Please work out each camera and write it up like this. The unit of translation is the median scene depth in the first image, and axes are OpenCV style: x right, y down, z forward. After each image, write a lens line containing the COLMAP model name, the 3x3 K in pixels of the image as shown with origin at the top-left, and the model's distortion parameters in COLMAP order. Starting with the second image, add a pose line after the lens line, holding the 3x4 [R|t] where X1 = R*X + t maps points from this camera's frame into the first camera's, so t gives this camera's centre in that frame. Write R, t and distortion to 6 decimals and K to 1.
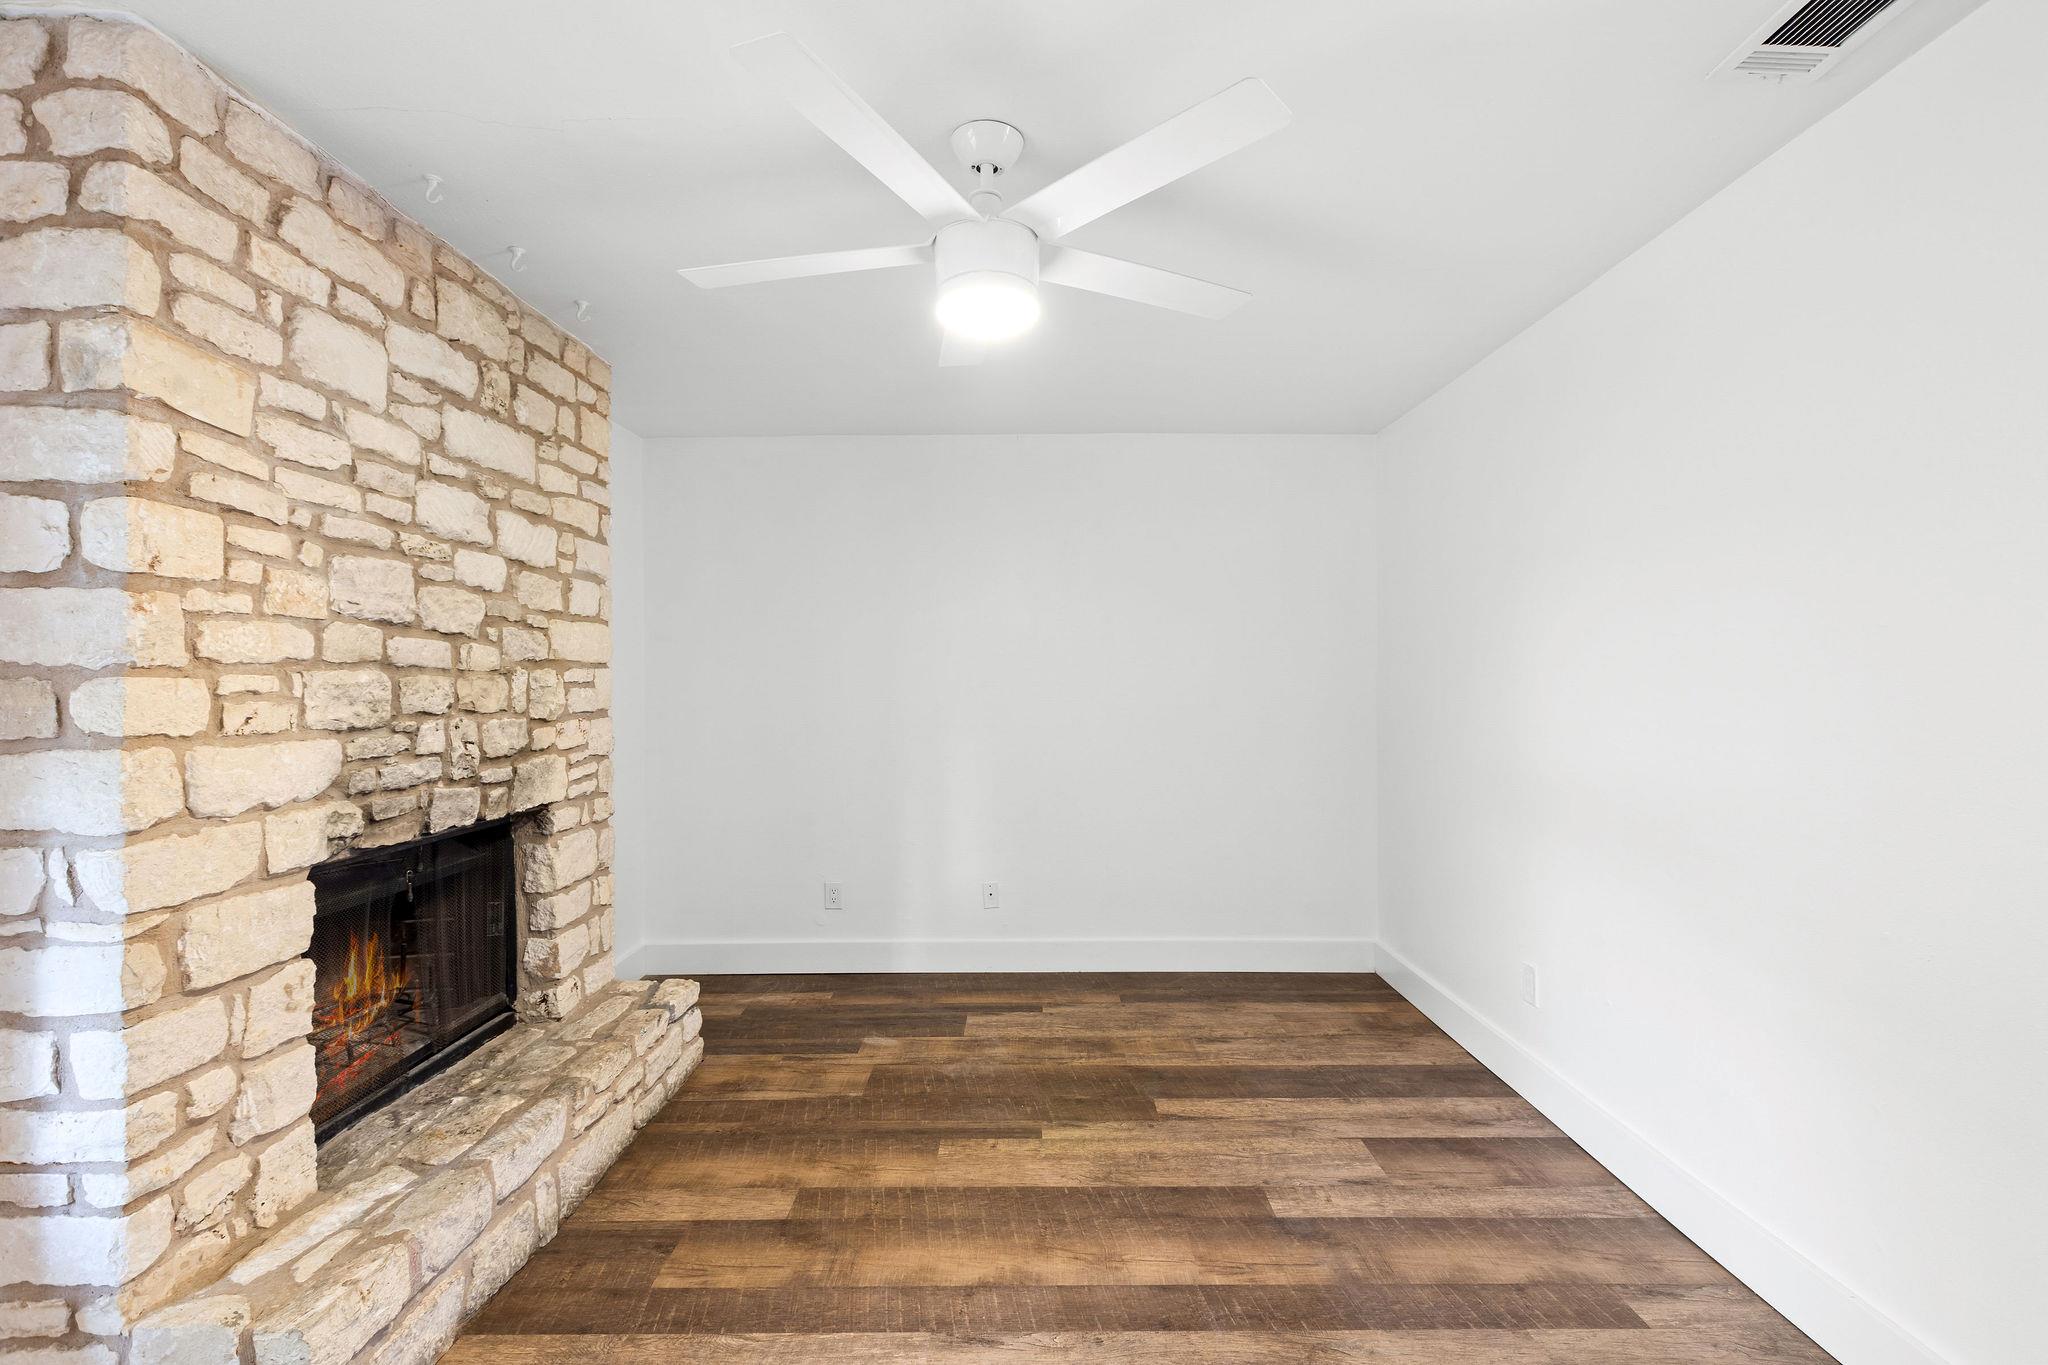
lens RADIAL K [[908.3, 0, 1029.9], [0, 908.3, 689.5], [0, 0, 1]] dist [0.000731, -0.000713]
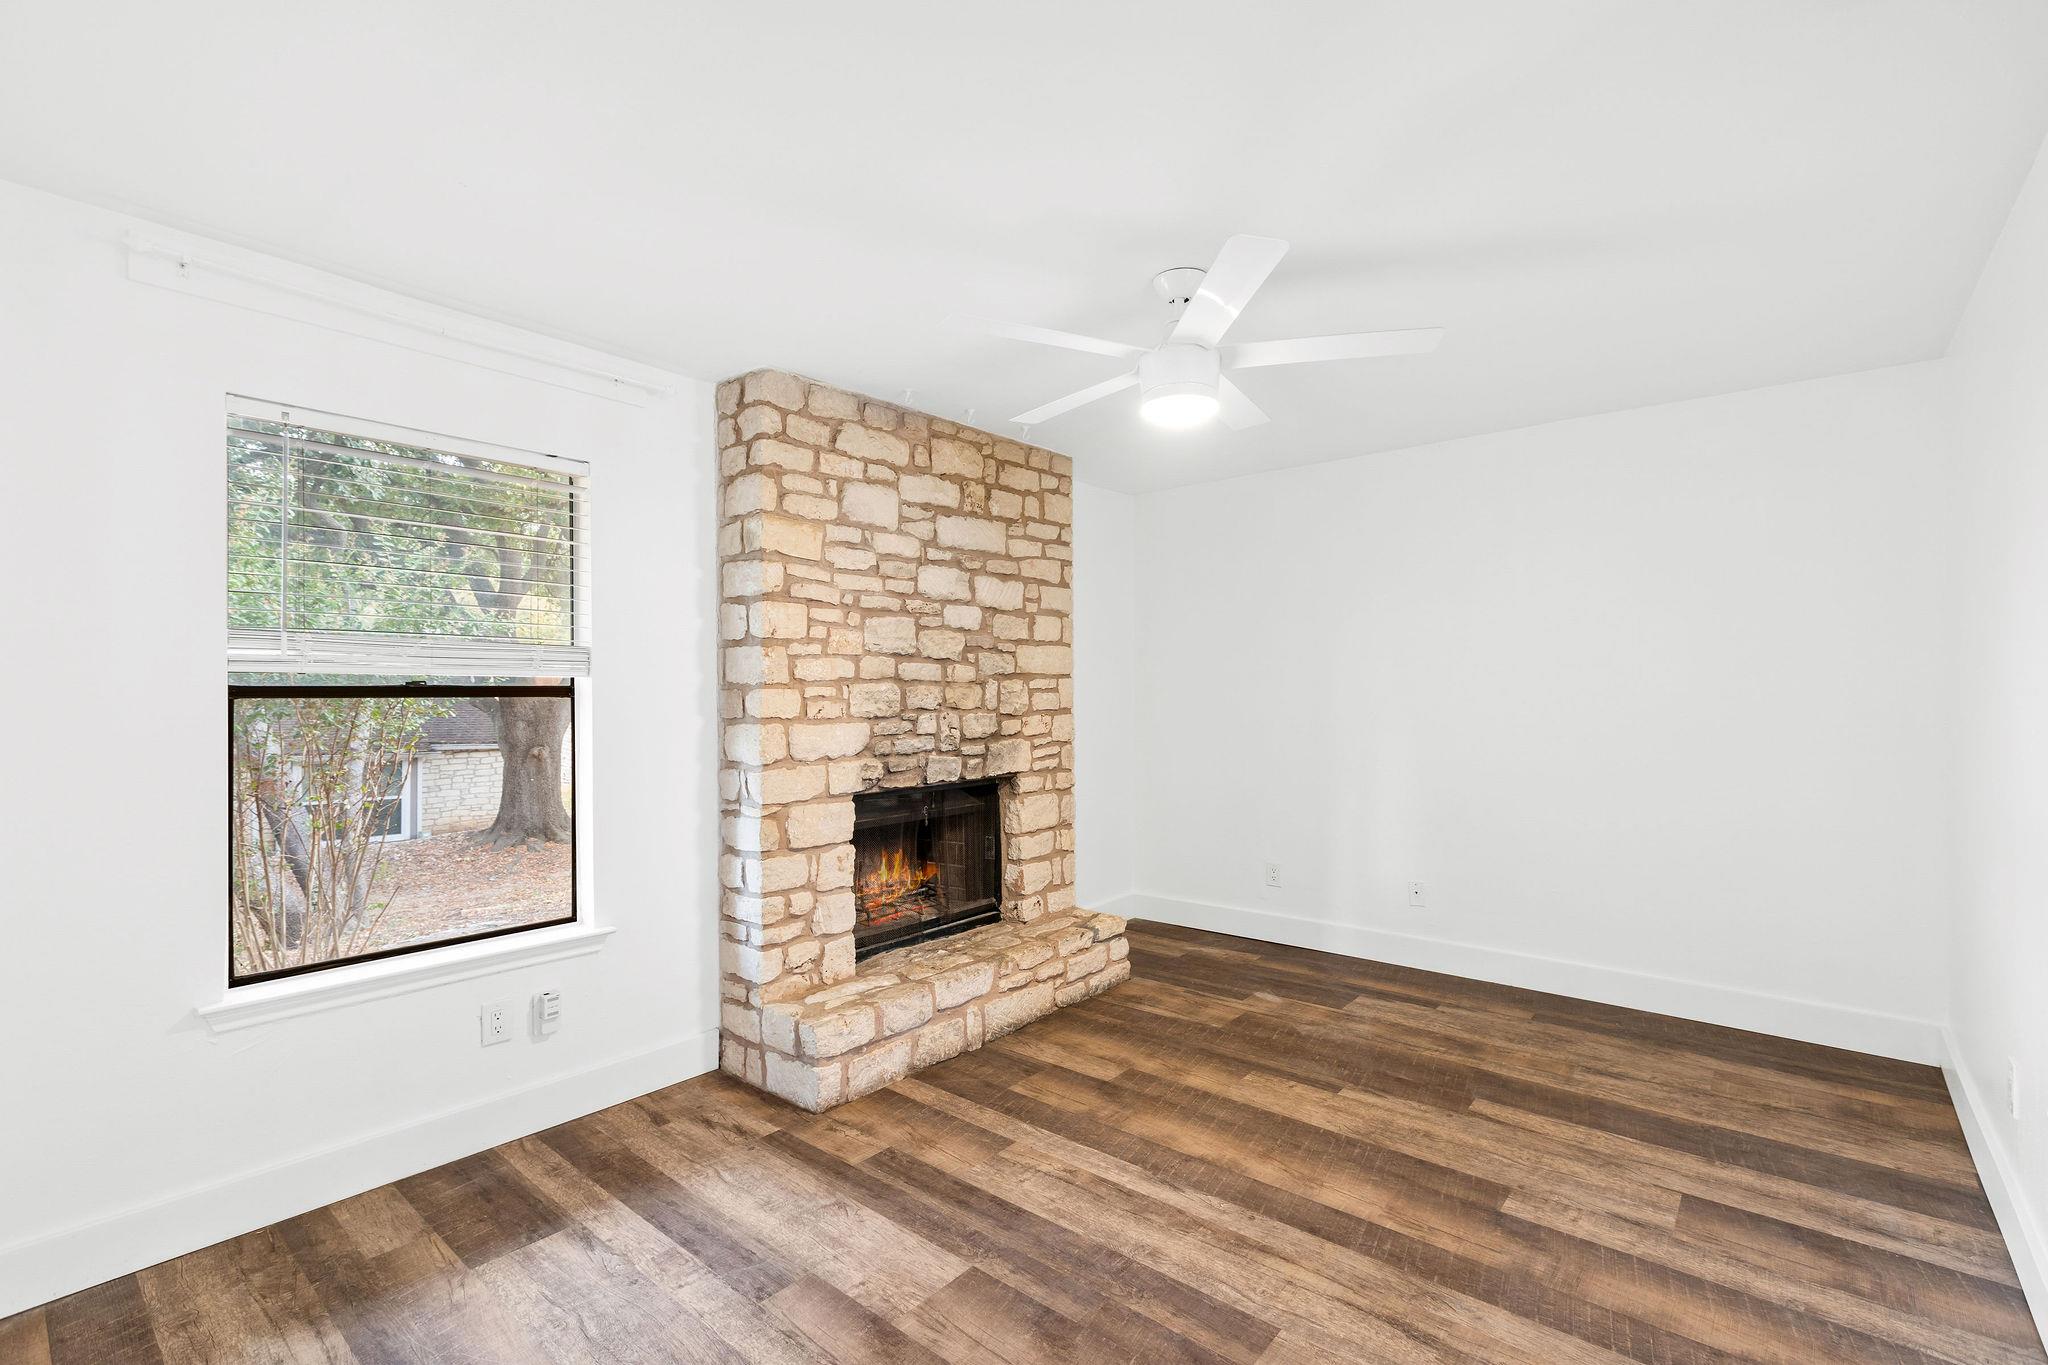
lens RADIAL K [[911.7, 0, 1034.6], [0, 911.7, 688.9], [0, 0, 1]] dist [-0.002091, -0.000667]
pose [[0.766659, -0.002409, -0.642051, 0.521010], [0.001309, 0.999997, -0.002189, -0.005631], [0.642054, 0.000838, 0.766659, -0.121106]]
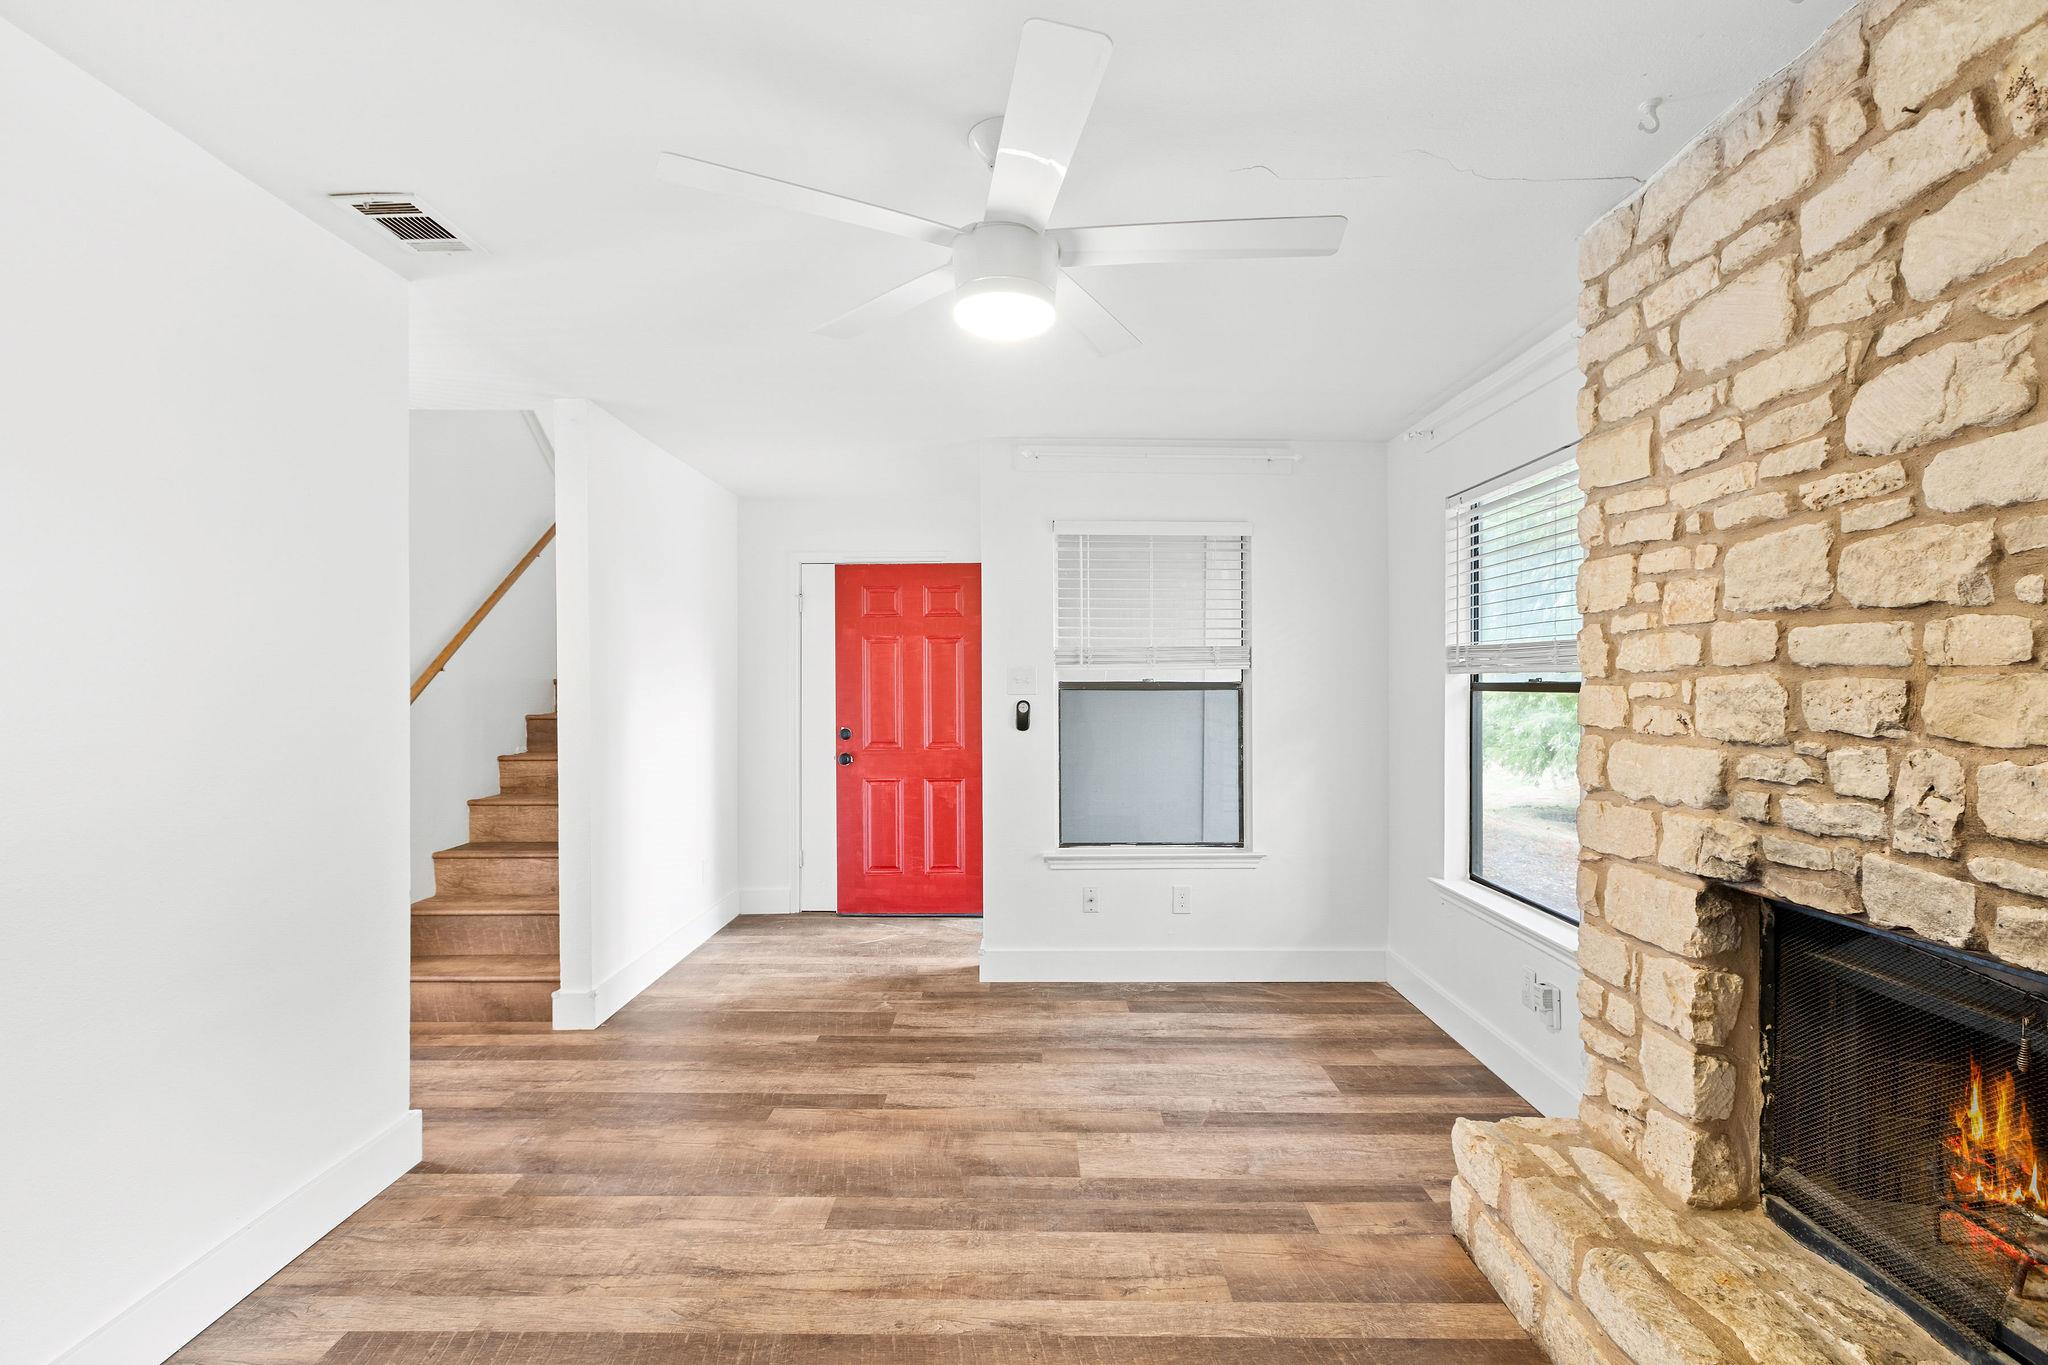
lens RADIAL K [[918.3, 0, 1023.5], [0, 918.3, 689.1], [0, 0, 1]] dist [-0.001573, -0.000644]
pose [[-0.999969, 0.000515, 0.007838, -0.059605], [0.000566, 0.999978, 0.006566, -0.011452], [-0.007834, 0.006570, -0.999948, 1.630421]]
